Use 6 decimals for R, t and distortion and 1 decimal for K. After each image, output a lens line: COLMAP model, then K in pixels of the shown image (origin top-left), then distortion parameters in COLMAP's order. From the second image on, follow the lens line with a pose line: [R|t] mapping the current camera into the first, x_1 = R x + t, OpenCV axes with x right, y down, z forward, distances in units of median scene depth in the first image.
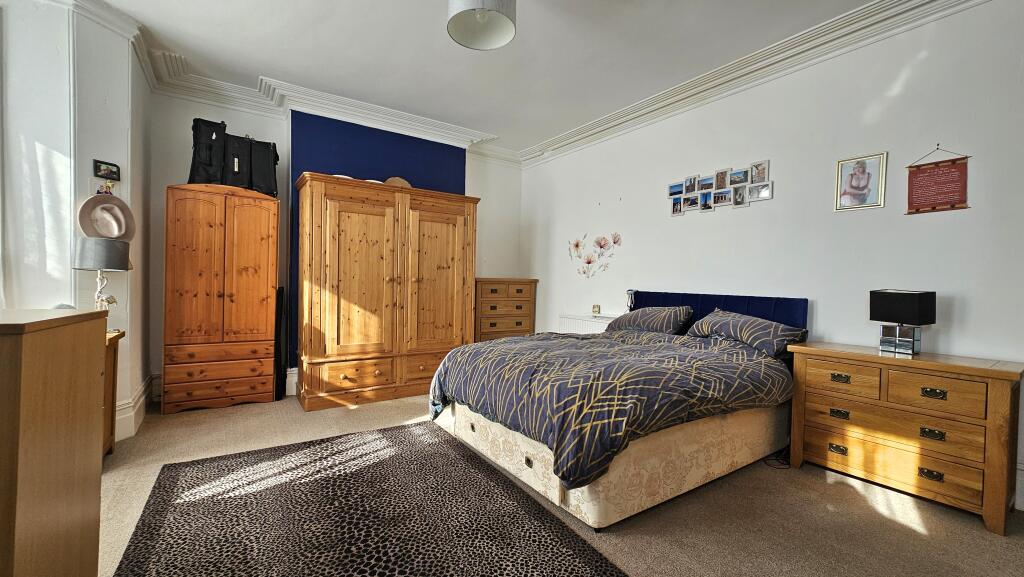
lens RADIAL K [[416.0, 0, 512.3], [0, 416.0, 290.1], [0, 0, 1]] dist [0.003297, 0.000018]
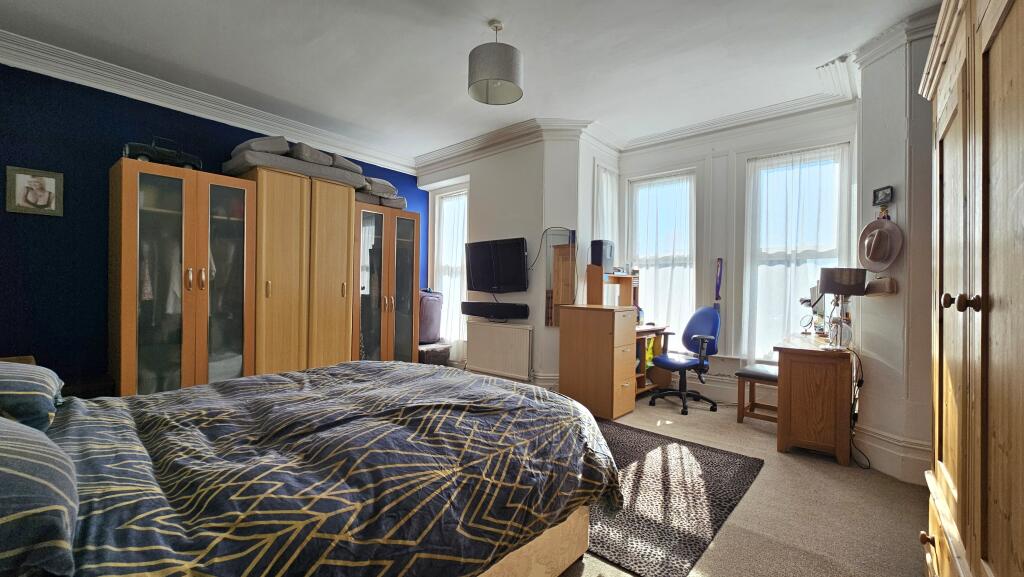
lens RADIAL K [[416.0, 0, 514.8], [0, 416.0, 290.2], [0, 0, 1]] dist [0.003297, 0.000018]
pose [[-0.963268, -0.034338, -0.266337, 0.156118], [-0.037536, 0.999271, 0.006926, -0.035514], [0.265905, 0.016669, -0.963855, 1.895223]]
